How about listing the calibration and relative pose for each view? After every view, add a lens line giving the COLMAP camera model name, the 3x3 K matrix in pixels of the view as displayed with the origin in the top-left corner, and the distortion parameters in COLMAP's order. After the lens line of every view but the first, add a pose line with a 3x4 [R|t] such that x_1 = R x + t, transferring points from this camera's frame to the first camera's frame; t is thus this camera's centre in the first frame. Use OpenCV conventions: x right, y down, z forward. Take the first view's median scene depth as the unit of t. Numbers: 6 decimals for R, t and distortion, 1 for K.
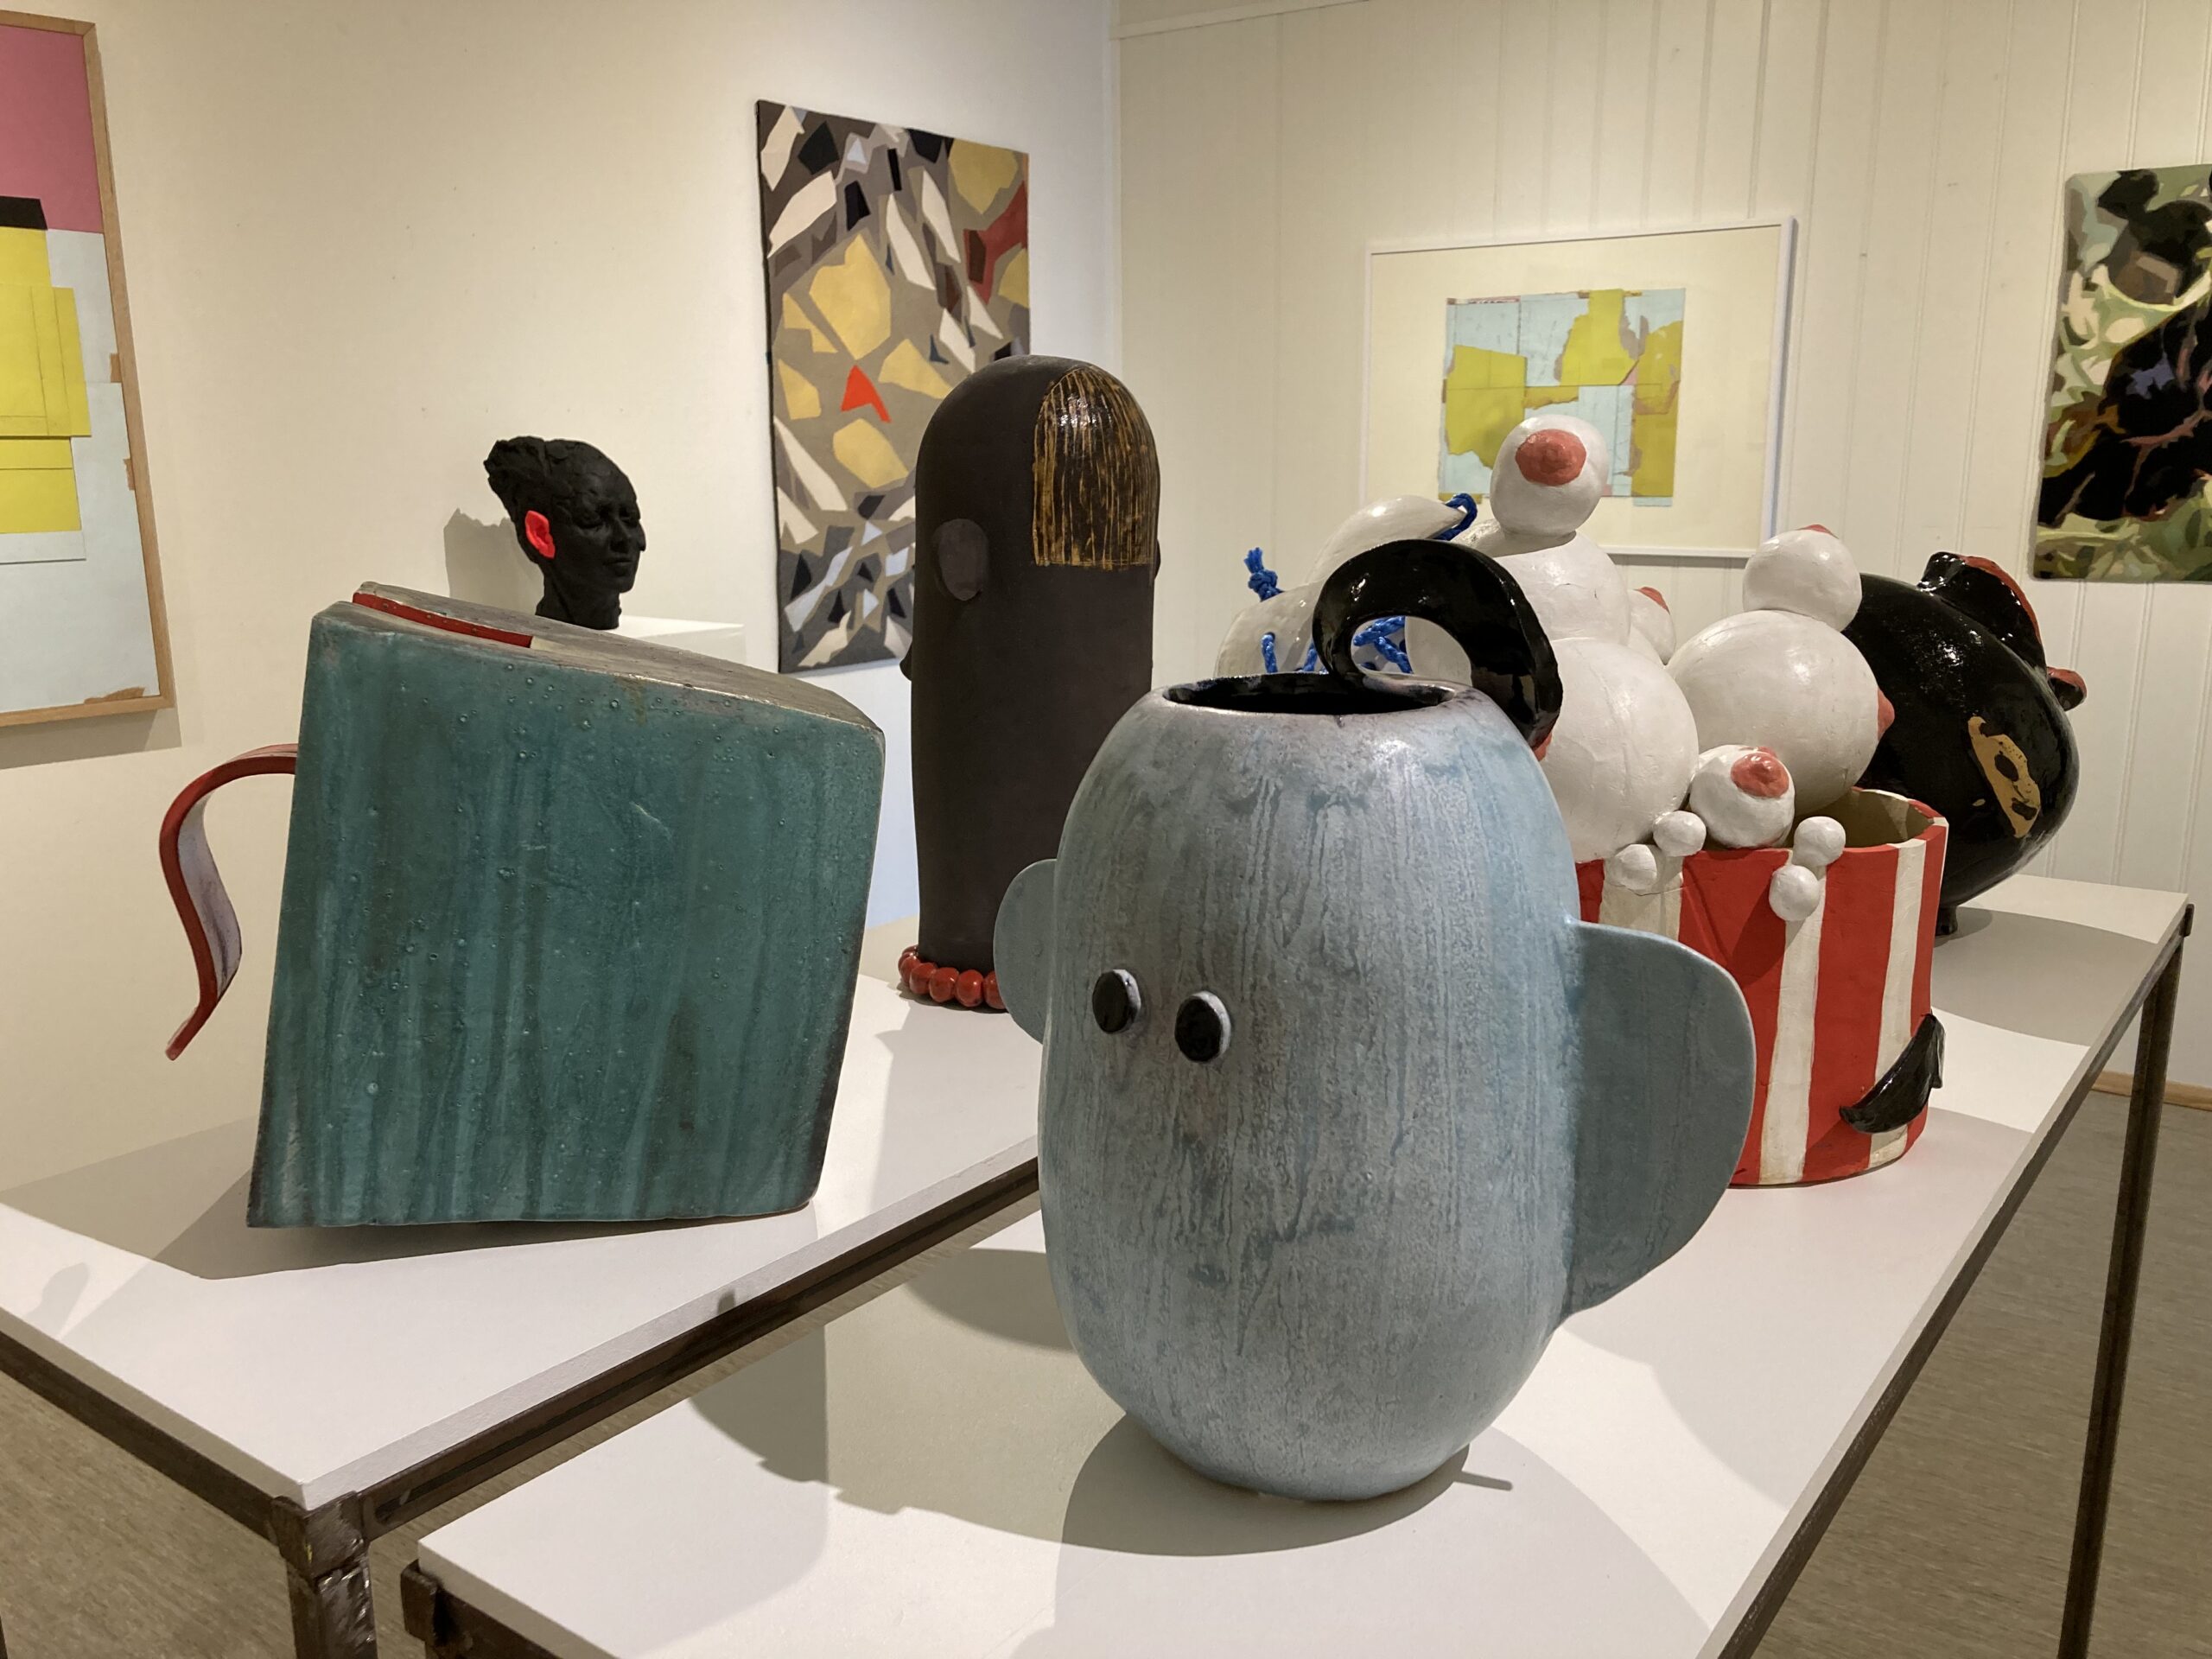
lens RADIAL K [[1819.1, 0, 1151.3], [0, 1819.1, 794.3], [0, 0, 1]] dist [0.036389, -0.038685]
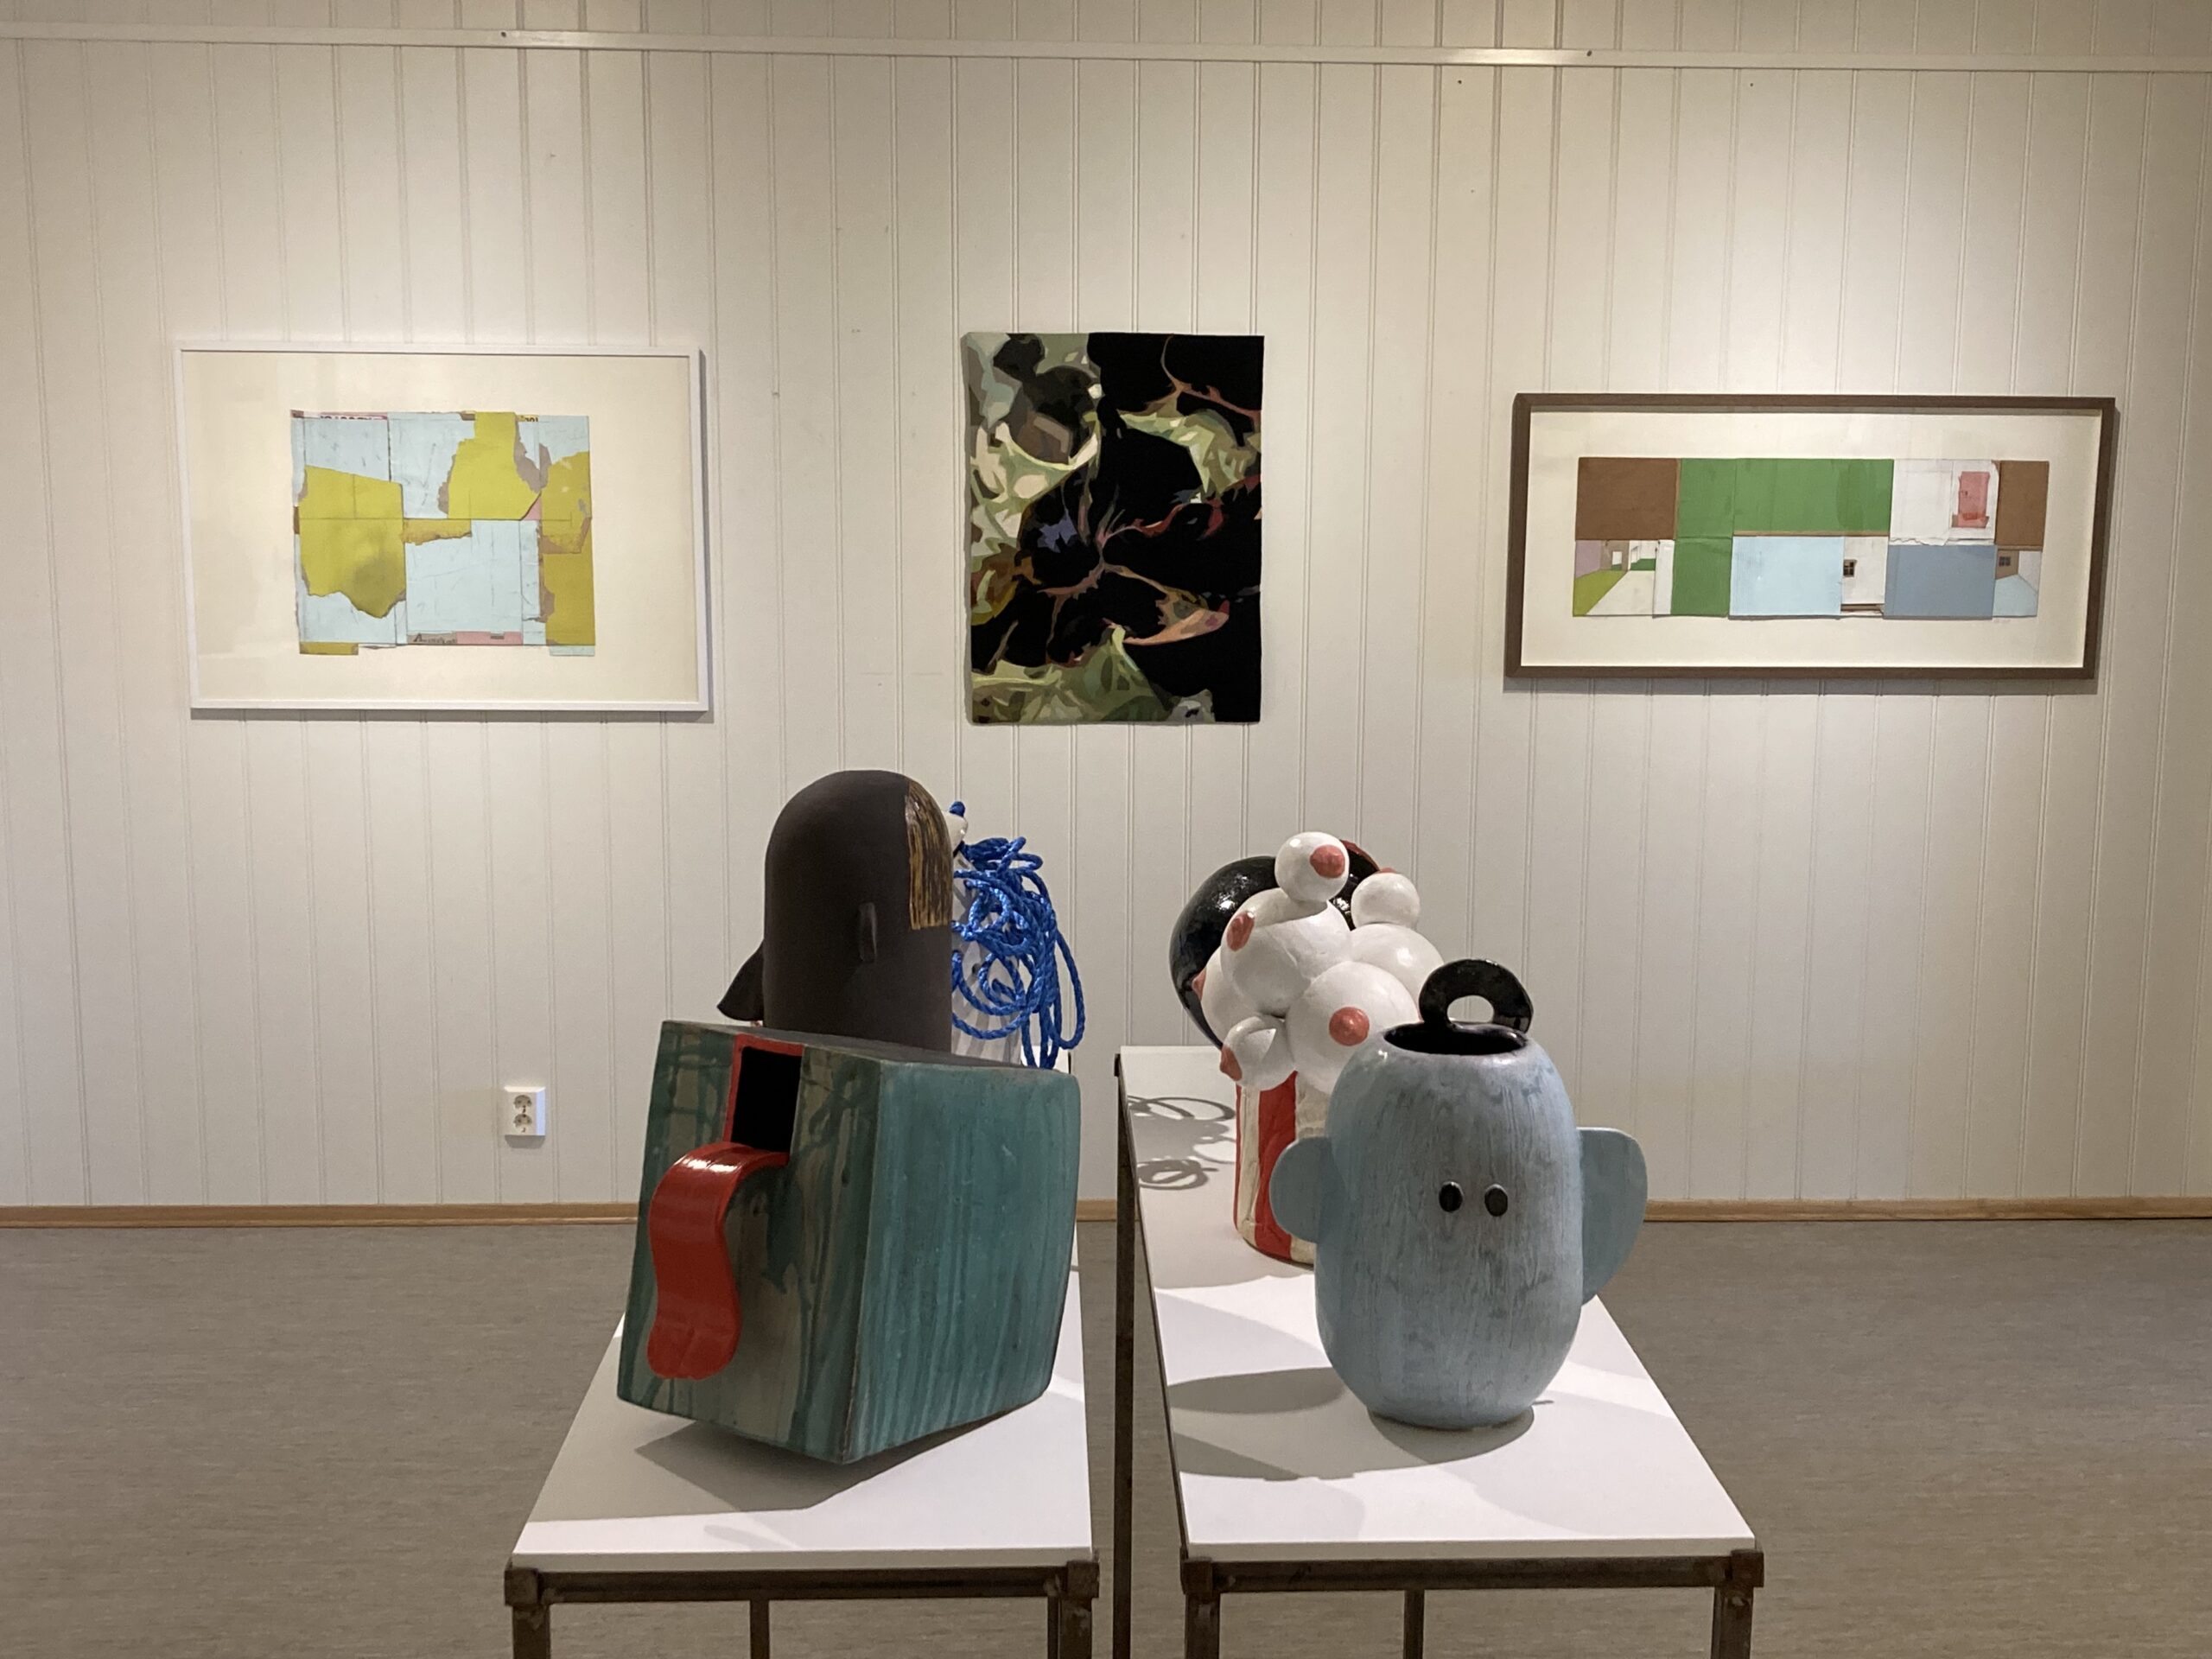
lens RADIAL K [[2656.2, 0, 1110.4], [0, 2656.2, 808.6], [0, 0, 1]] dist [0.208656, 0.000000]
pose [[0.787972, -0.085040, 0.609810, -0.375579], [0.107238, 0.994233, 0.000081, -0.065316], [-0.606301, 0.065331, 0.792547, -0.220585]]
